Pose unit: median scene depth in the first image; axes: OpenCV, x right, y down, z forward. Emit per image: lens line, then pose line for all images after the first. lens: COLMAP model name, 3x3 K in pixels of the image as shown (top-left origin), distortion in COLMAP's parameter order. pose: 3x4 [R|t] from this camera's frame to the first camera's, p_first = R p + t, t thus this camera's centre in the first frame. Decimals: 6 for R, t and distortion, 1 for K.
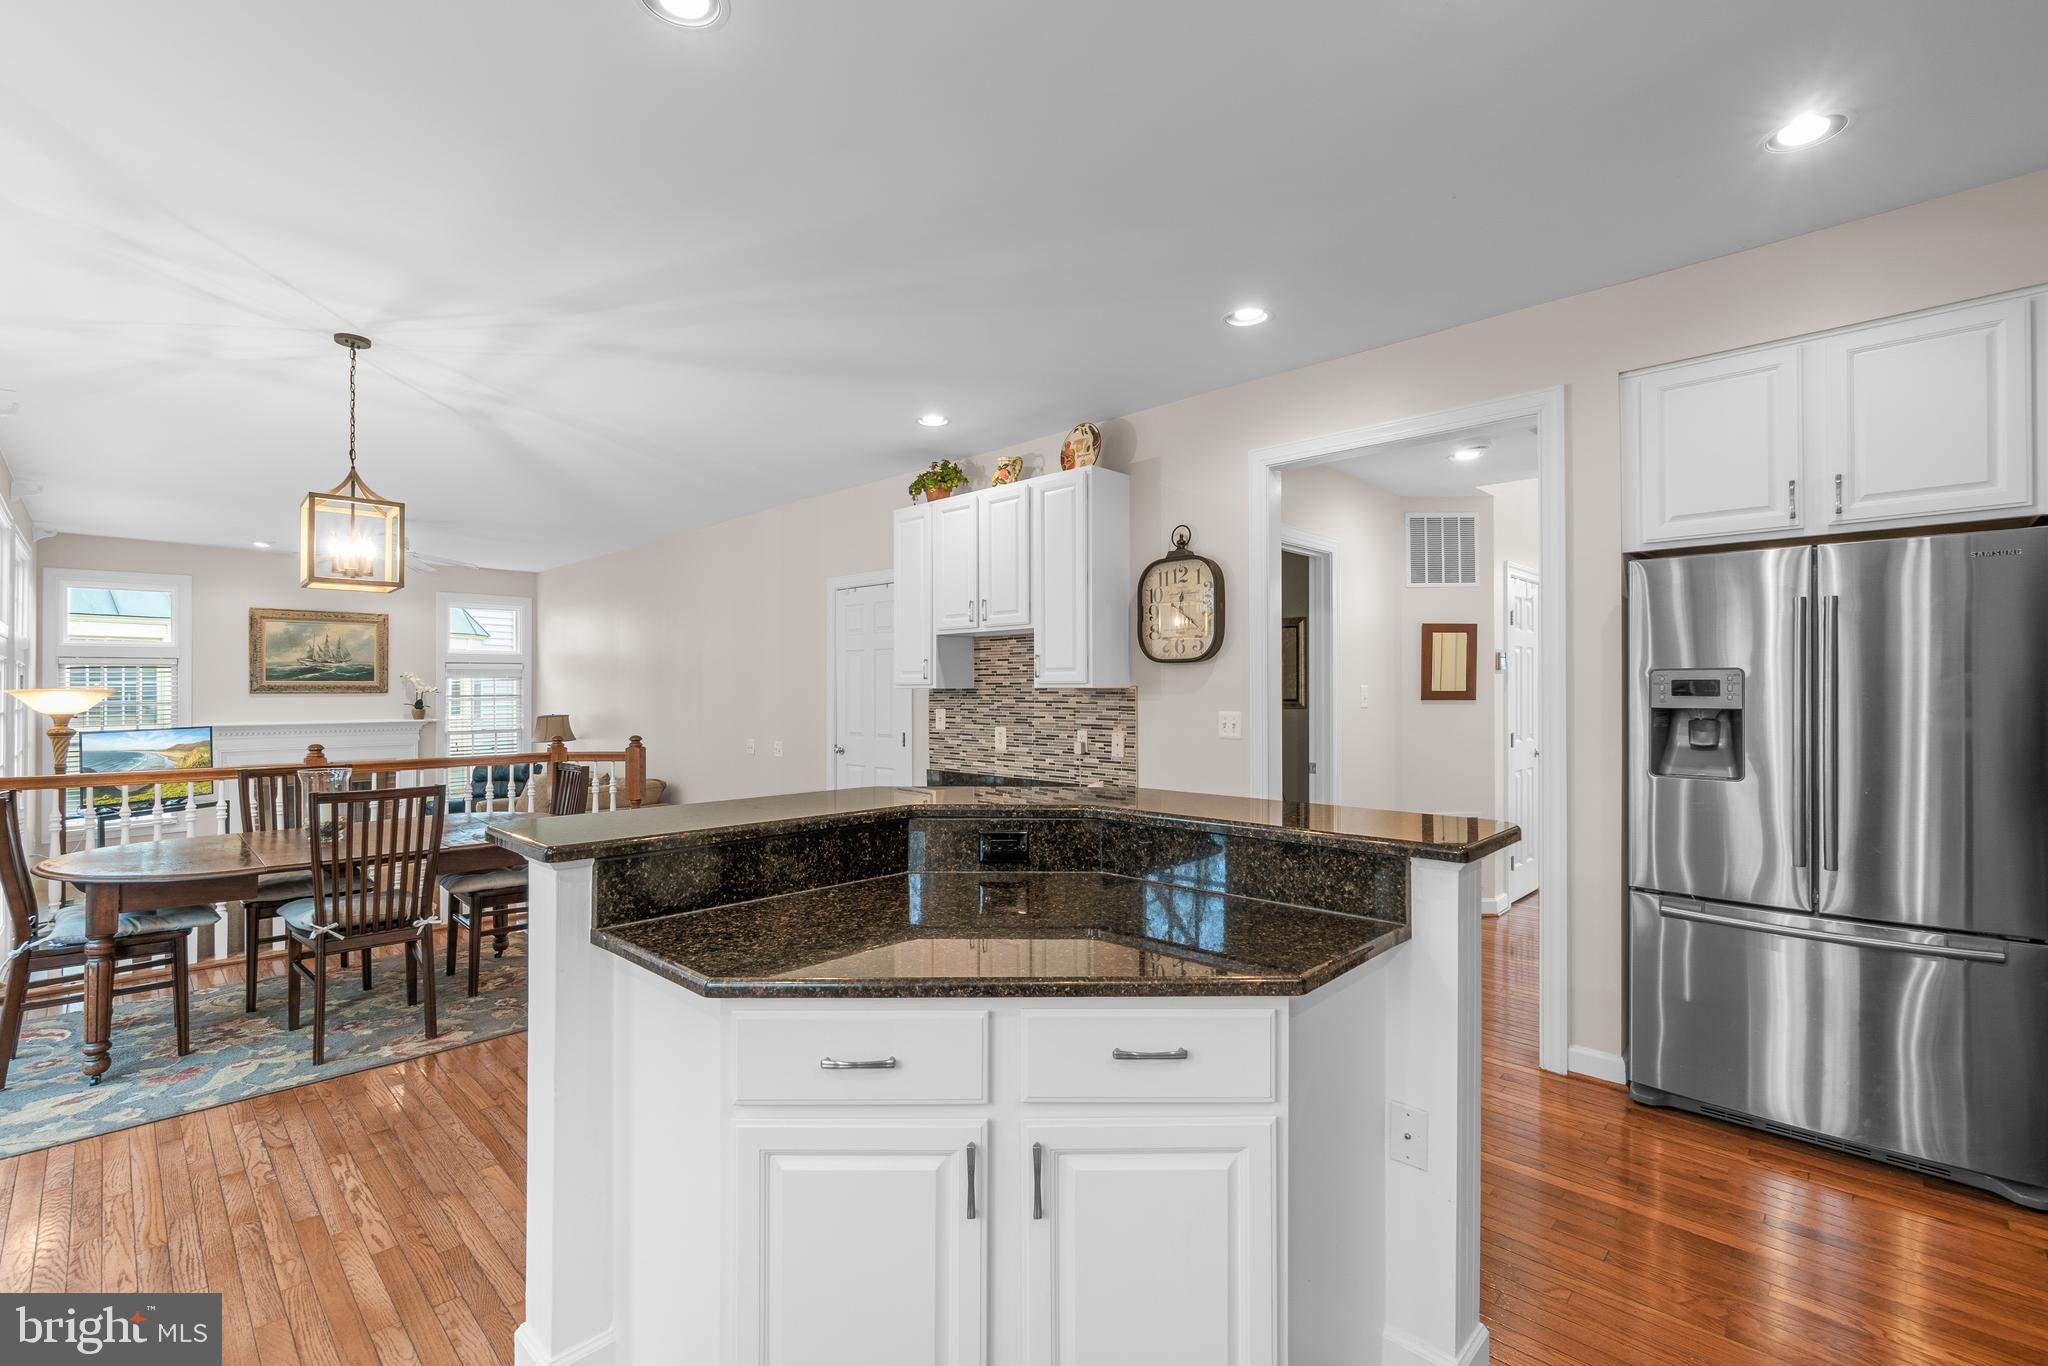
lens RADIAL K [[894.6, 0, 1024.0], [0, 894.6, 683.0], [0, 0, 1]] dist [-0.004004, -0.000969]
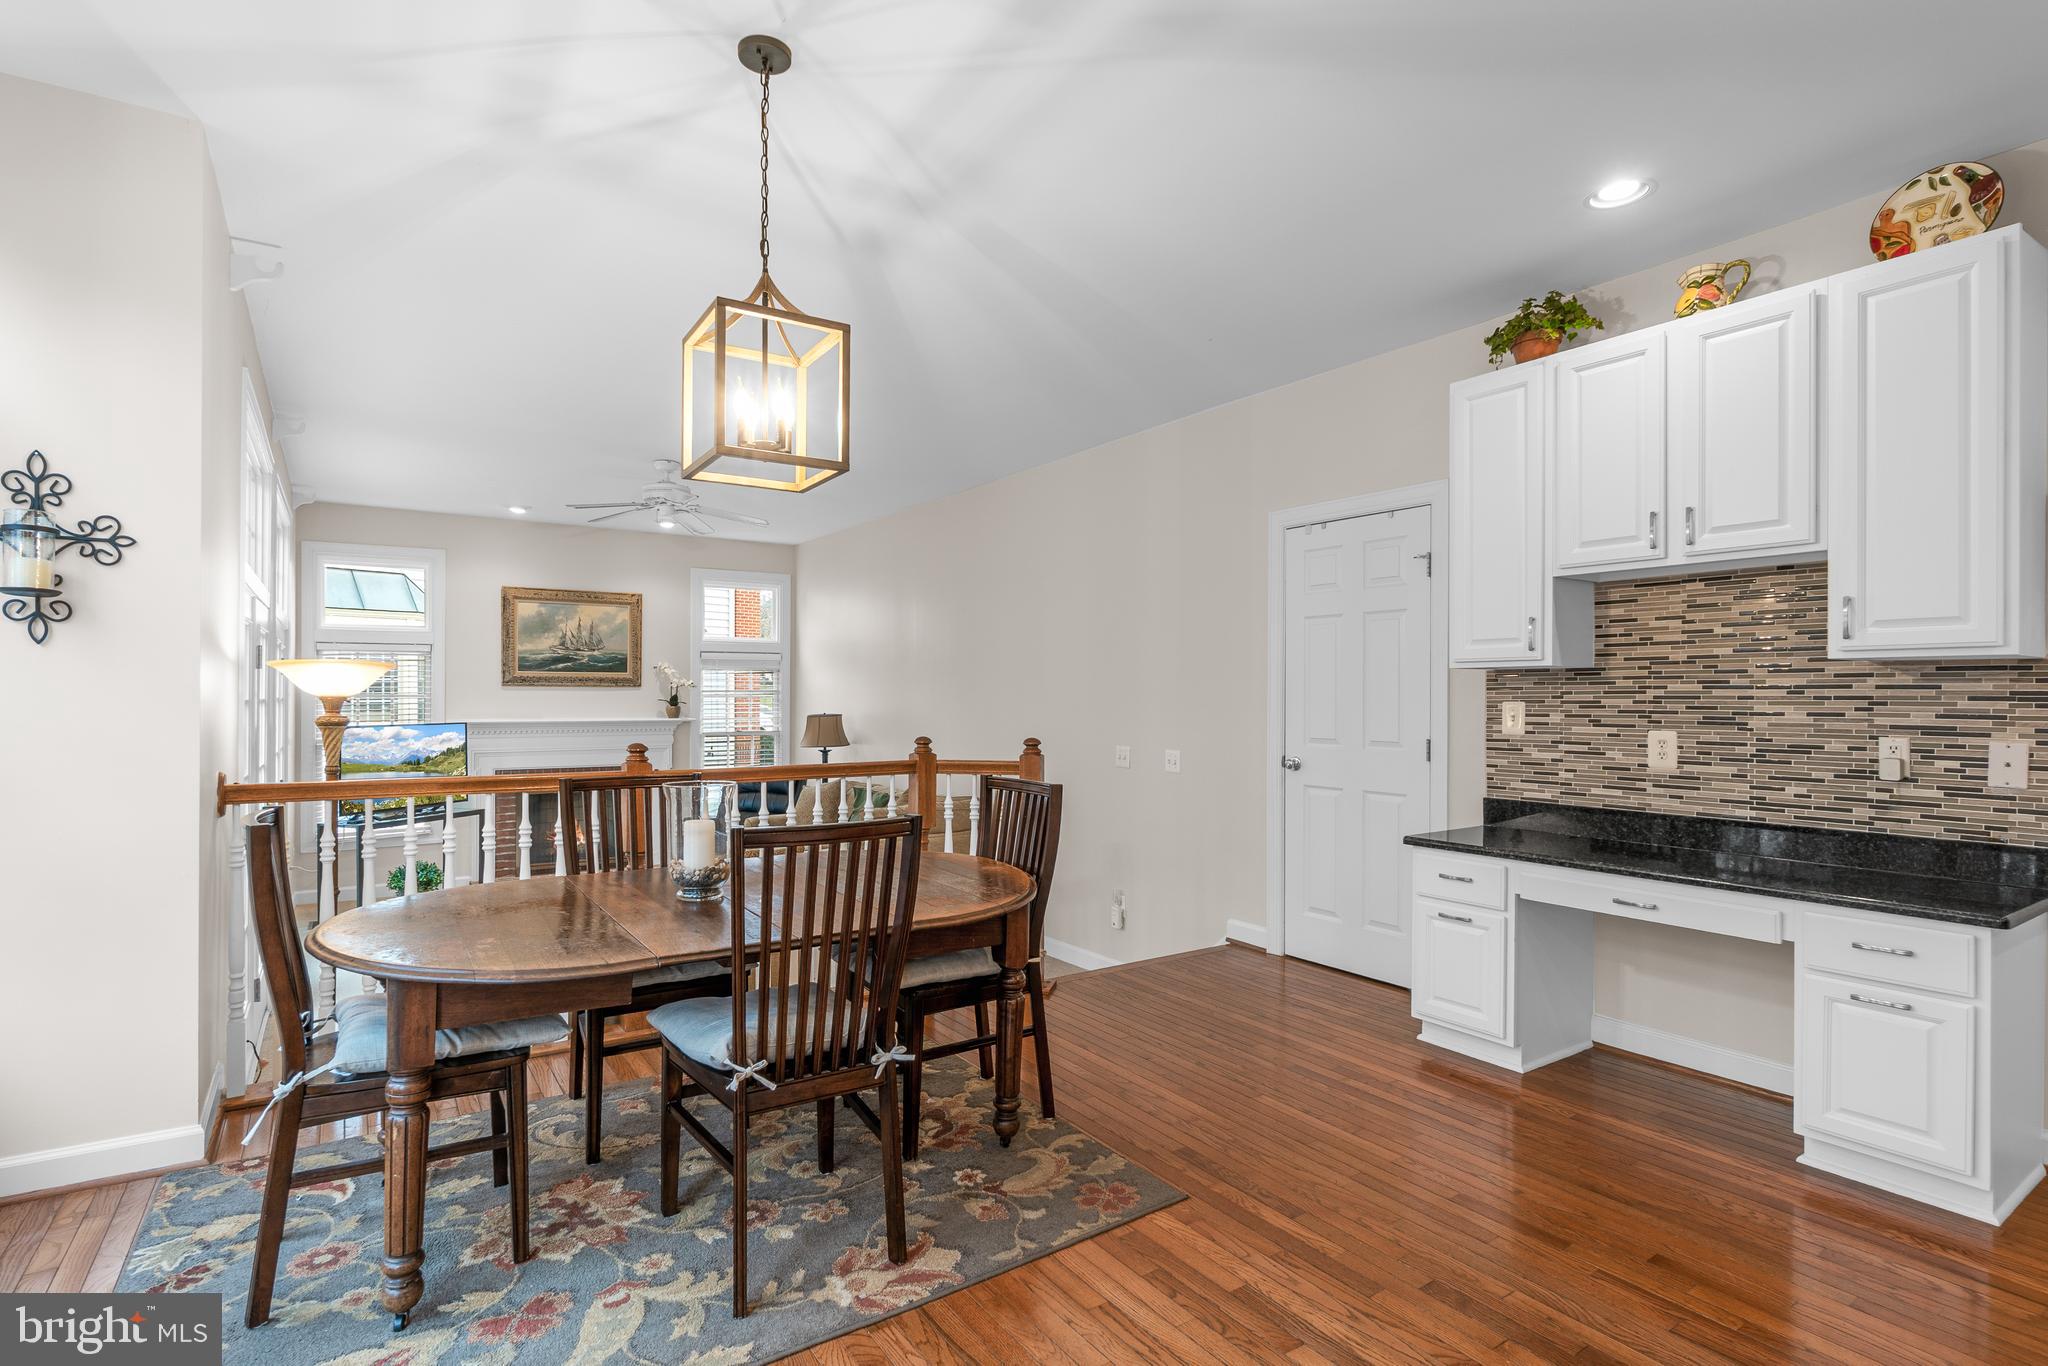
lens RADIAL K [[994.9, 0, 1025.4], [0, 994.9, 694.3], [0, 0, 1]] dist [-0.002386, -0.000663]
pose [[0.980114, 0.004418, -0.198384, -0.332269], [-0.003446, 0.999980, 0.005244, 0.024445], [0.198403, -0.004456, 0.980110, 0.287230]]
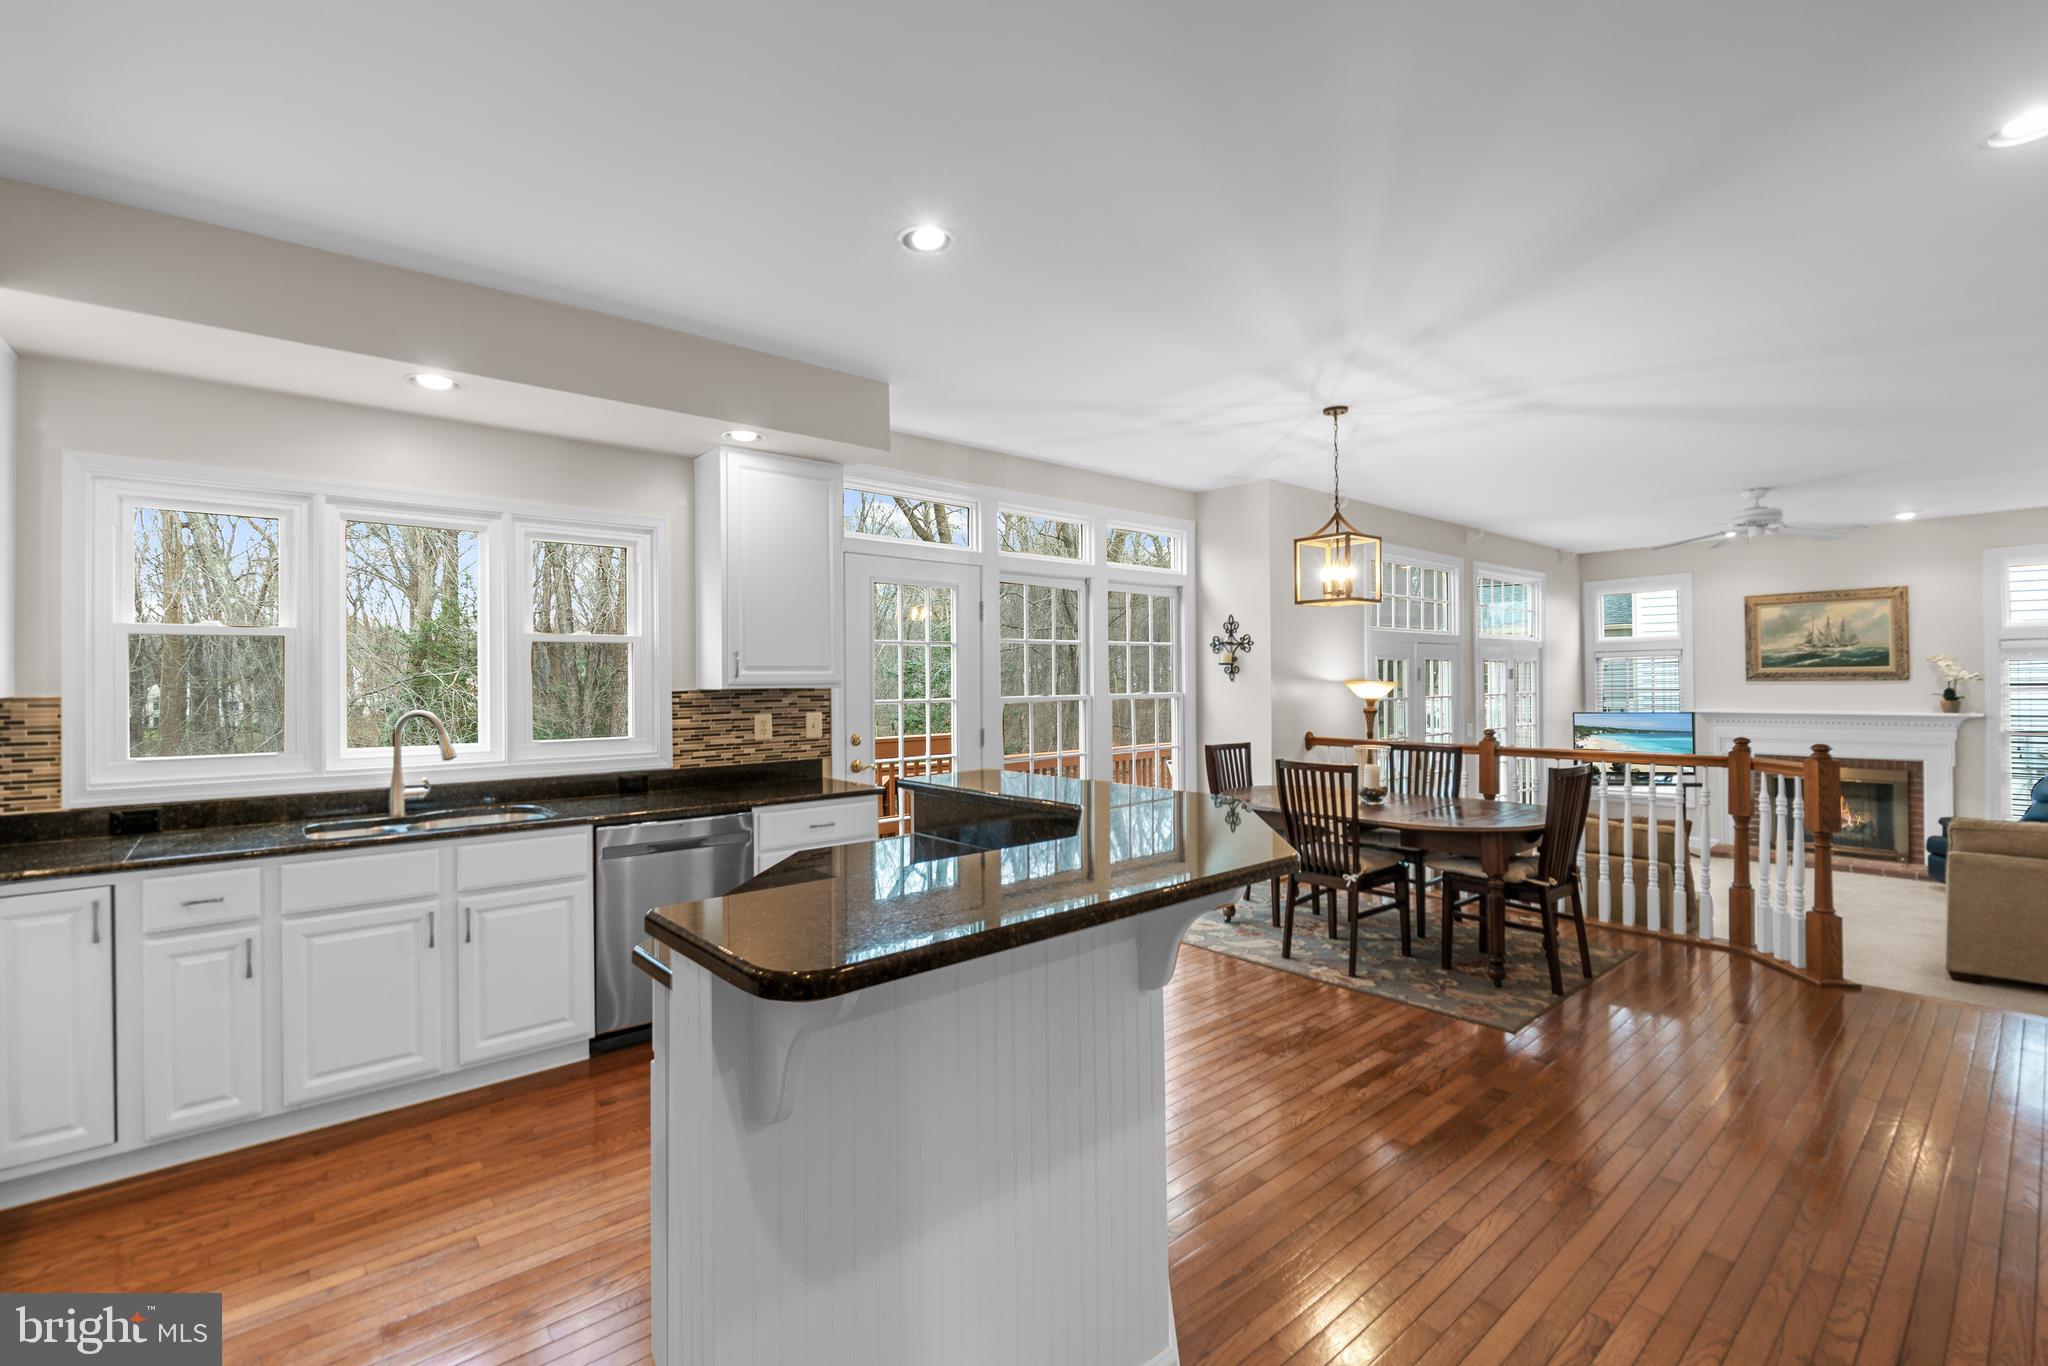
lens RADIAL K [[891.2, 0, 989.3], [0, 891.2, 675.8], [0, 0, 1]] dist [0.001050, 0.000123]
pose [[-0.104142, -0.004061, -0.994554, 0.414698], [0.015959, 0.999856, -0.005753, -0.003726], [0.994434, -0.016472, -0.104062, 0.466654]]
